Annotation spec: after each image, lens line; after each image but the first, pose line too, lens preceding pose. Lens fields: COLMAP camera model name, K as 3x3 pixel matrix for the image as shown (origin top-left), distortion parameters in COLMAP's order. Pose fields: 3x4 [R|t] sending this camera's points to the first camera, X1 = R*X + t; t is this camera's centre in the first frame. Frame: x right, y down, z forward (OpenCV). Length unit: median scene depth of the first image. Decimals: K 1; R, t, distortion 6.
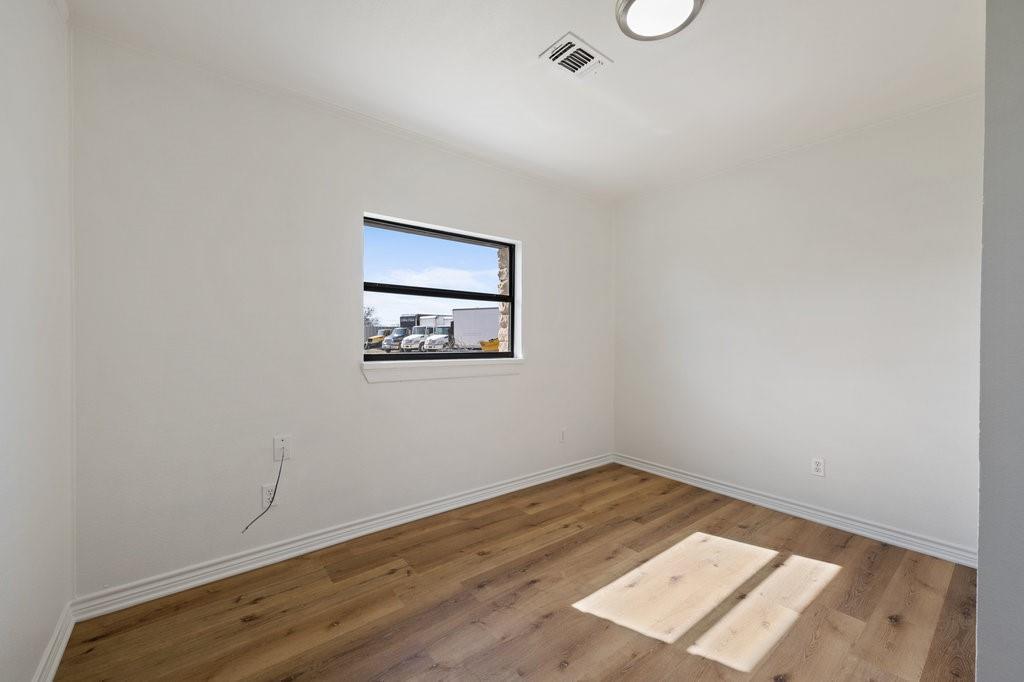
lens RADIAL K [[408.6, 0, 512.7], [0, 408.6, 339.9], [0, 0, 1]] dist [-0.003585, 0.000451]
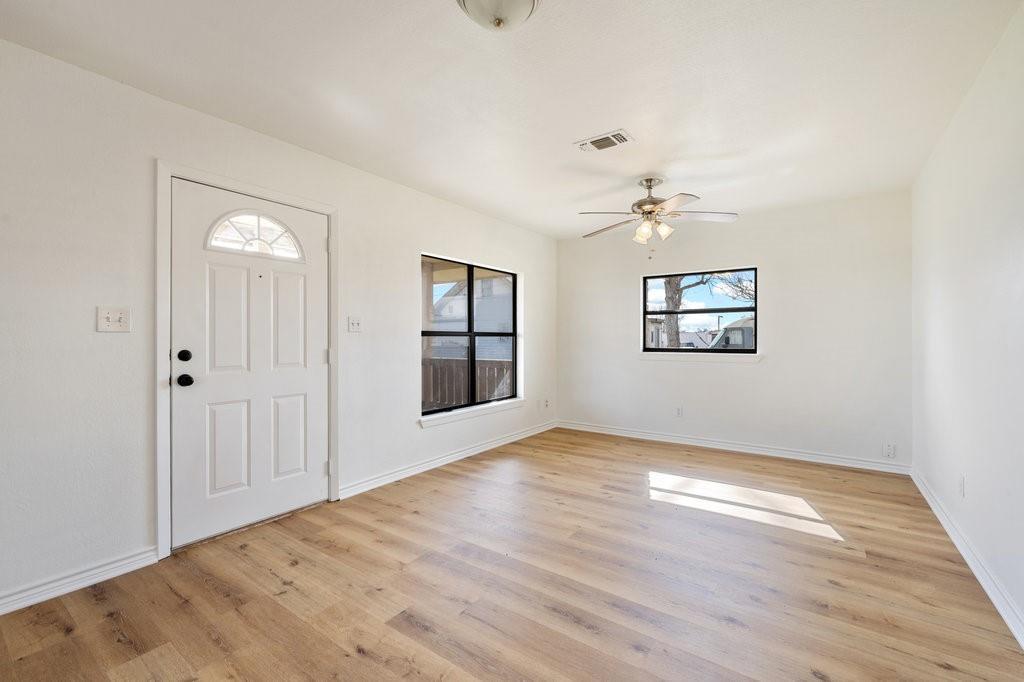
lens RADIAL K [[430.3, 0, 512.5], [0, 430.3, 334.0], [0, 0, 1]] dist [0.003055, -0.000139]
pose [[0.280035, -0.024234, -0.959684, 1.114806], [0.010861, 0.999697, -0.022076, 0.002799], [0.959928, -0.004241, 0.280213, -0.139798]]
